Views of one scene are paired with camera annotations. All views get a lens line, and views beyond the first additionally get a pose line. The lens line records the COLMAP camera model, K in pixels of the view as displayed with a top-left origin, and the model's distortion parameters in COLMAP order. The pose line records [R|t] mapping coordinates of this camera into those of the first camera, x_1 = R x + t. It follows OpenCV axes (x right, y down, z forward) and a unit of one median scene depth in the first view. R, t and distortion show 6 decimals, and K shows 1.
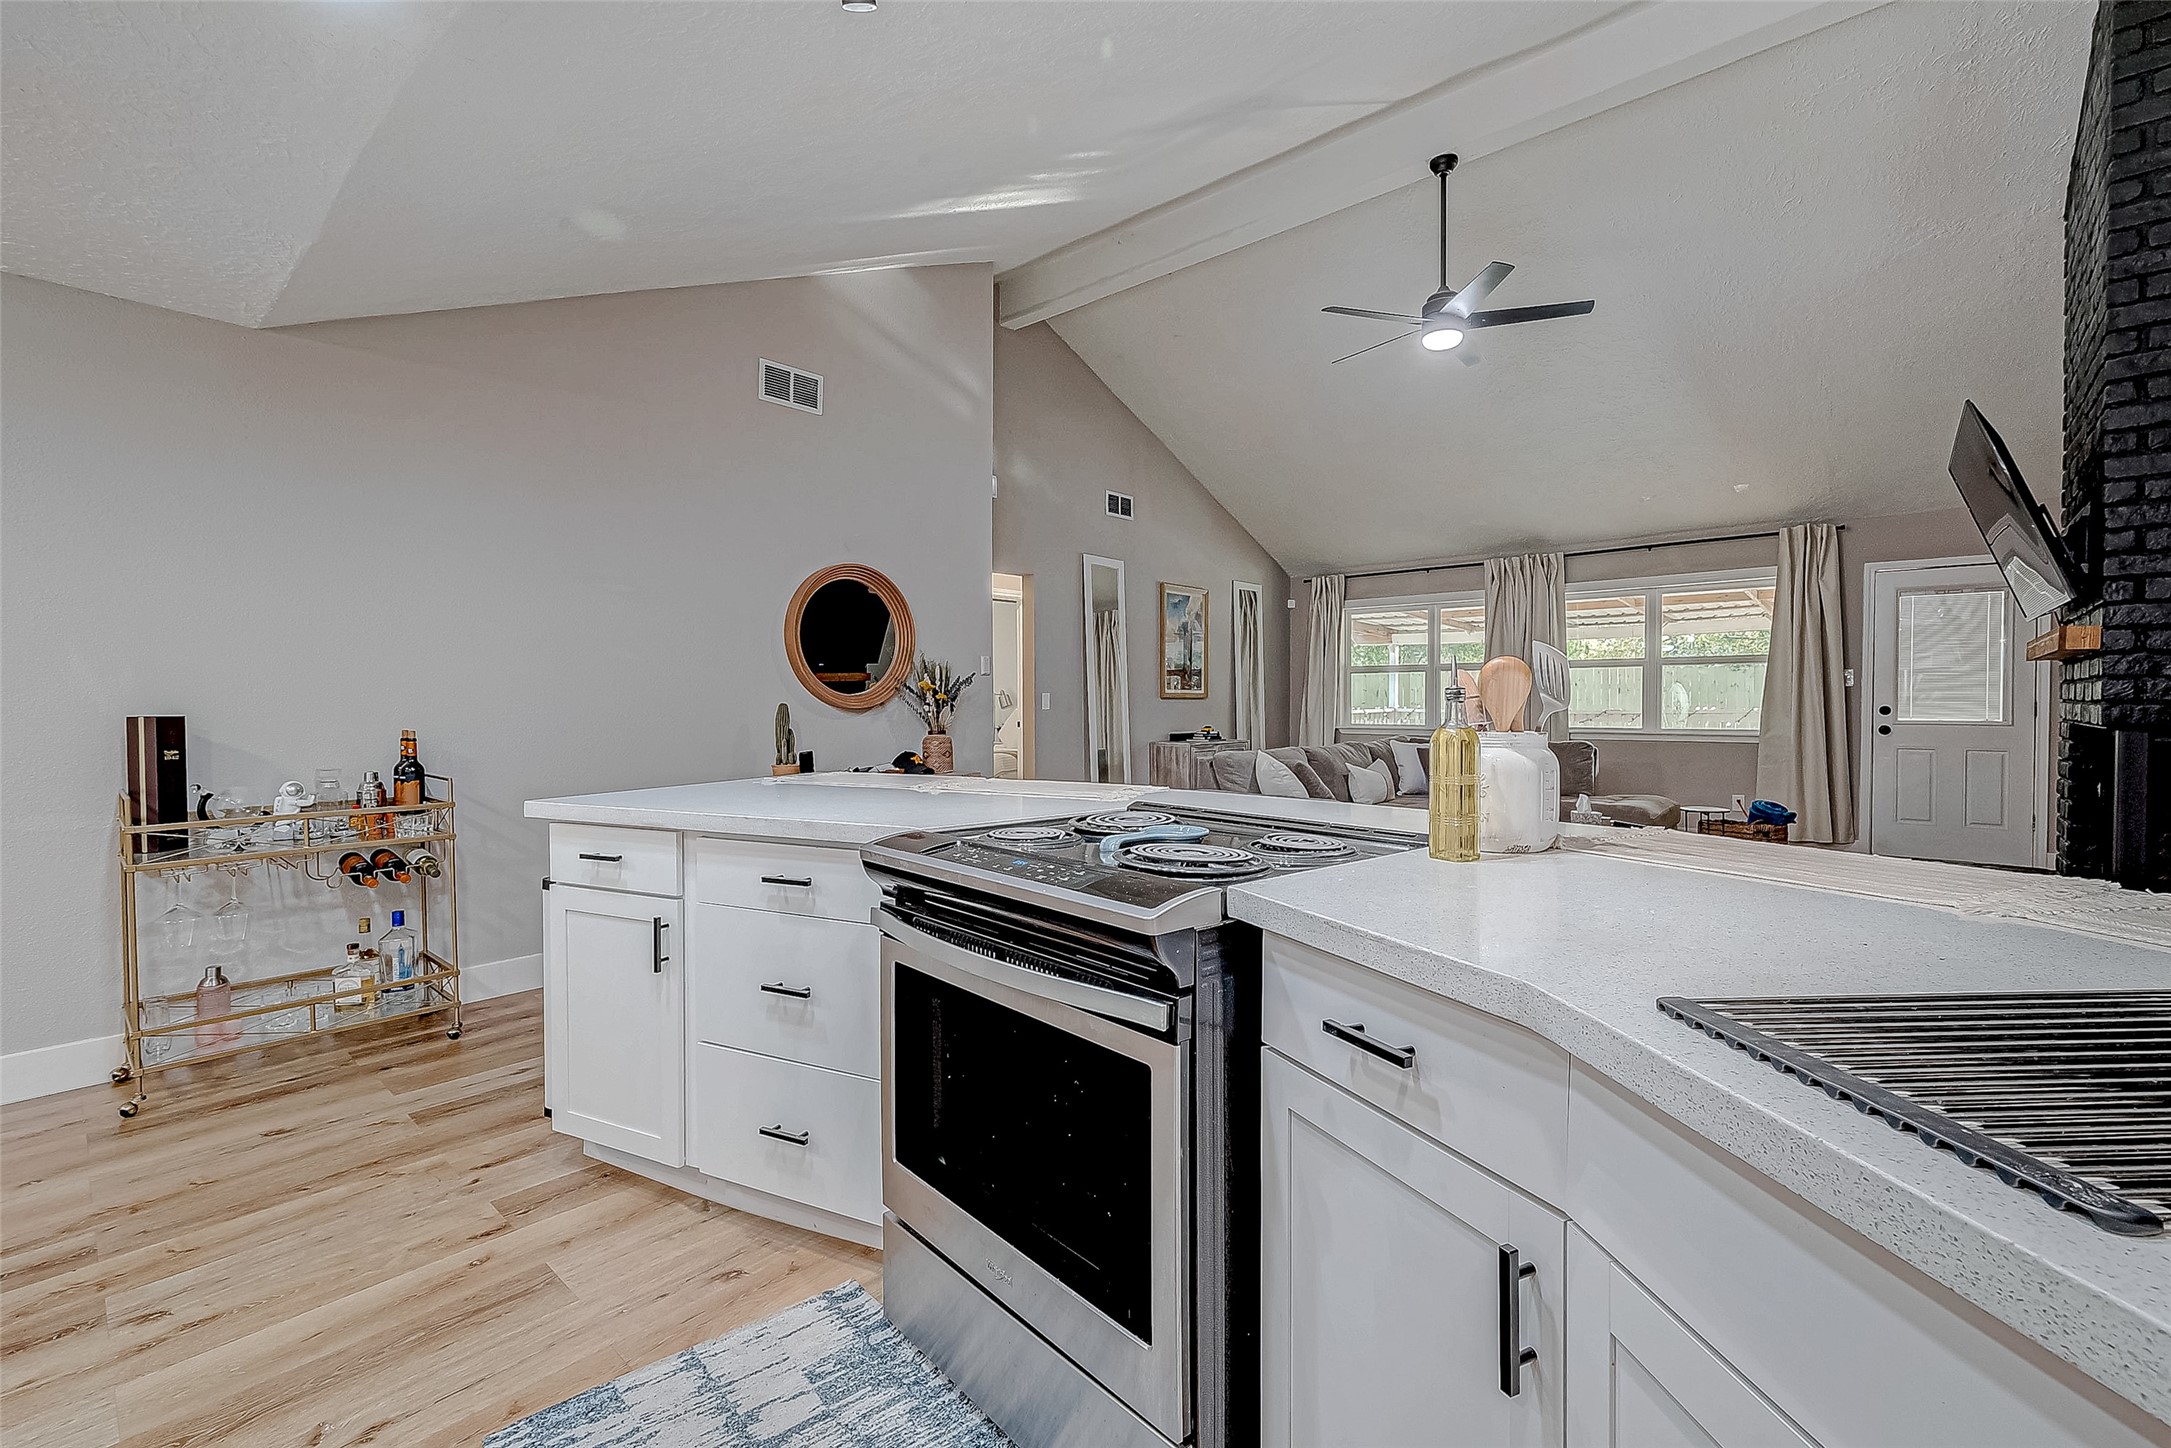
lens RADIAL K [[903.5, 0, 1100.8], [0, 903.5, 716.5], [0, 0, 1]] dist [-0.000404, 0.000351]
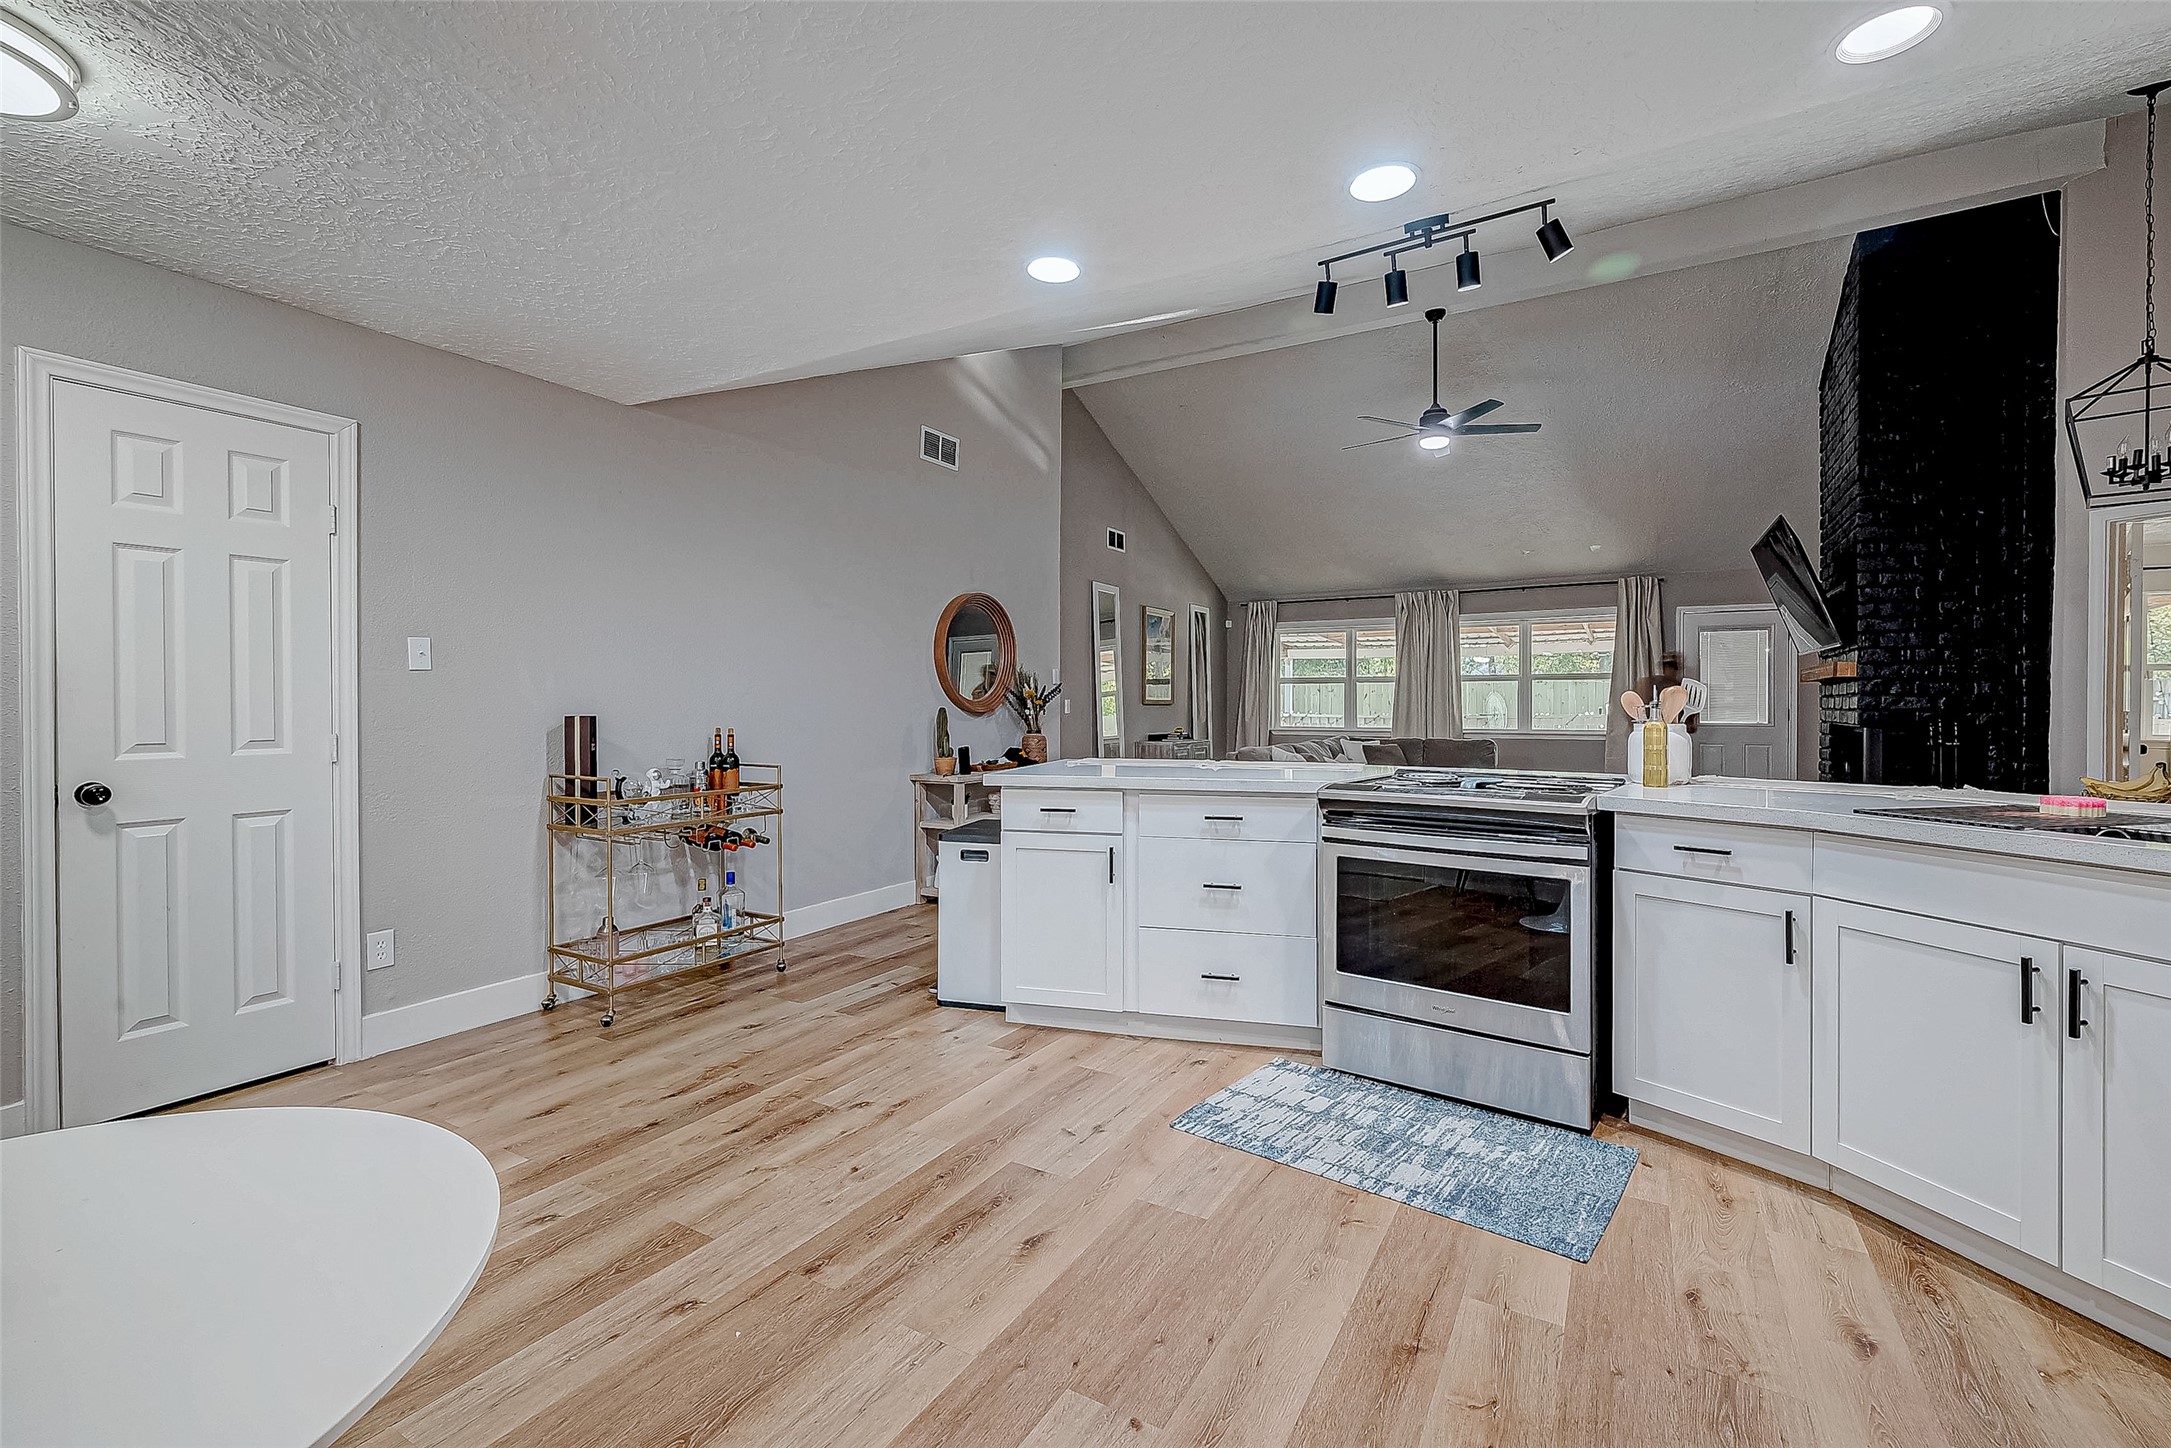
lens RADIAL K [[860.6, 0, 1127.2], [0, 860.6, 708.2], [0, 0, 1]] dist [-0.000589, -0.000047]
pose [[0.983808, 0.003589, 0.179187, -0.369034], [-0.000833, 0.999880, -0.015453, 0.005041], [-0.179221, 0.015054, 0.983694, -0.224306]]
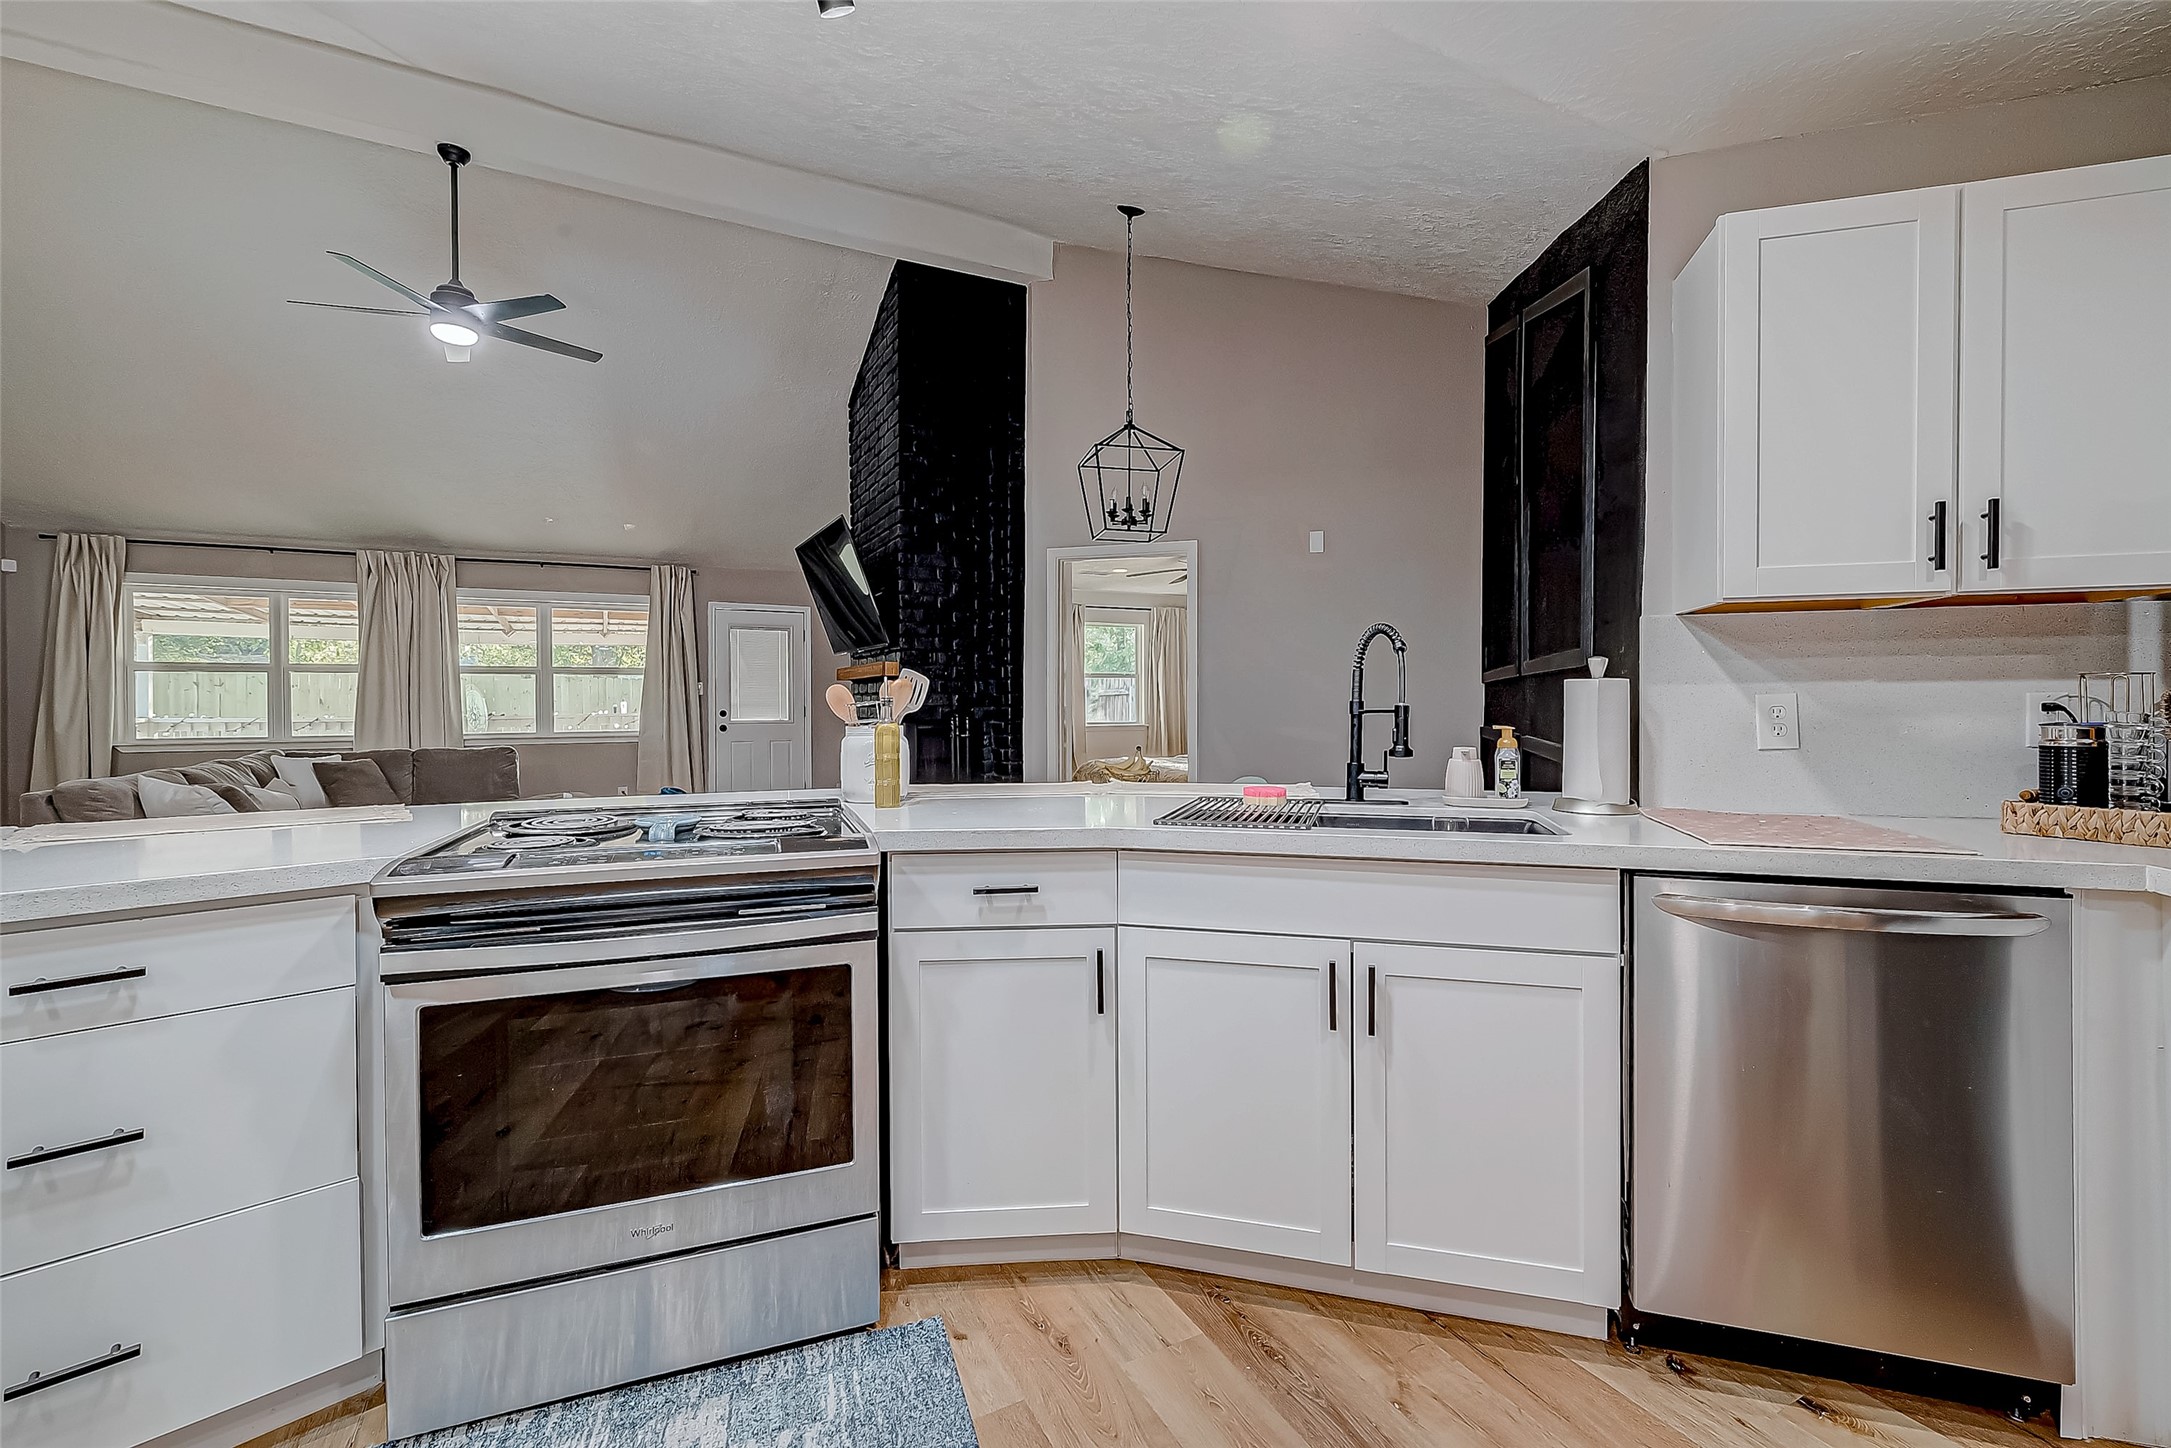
lens RADIAL K [[909.2, 0, 1048.6], [0, 909.2, 713.2], [0, 0, 1]] dist [-0.001048, 0.000277]
pose [[0.402889, -0.008906, 0.915205, -0.311360], [0.018823, 0.999822, 0.001443, -0.000090], [-0.915055, 0.016646, 0.402985, 0.037383]]
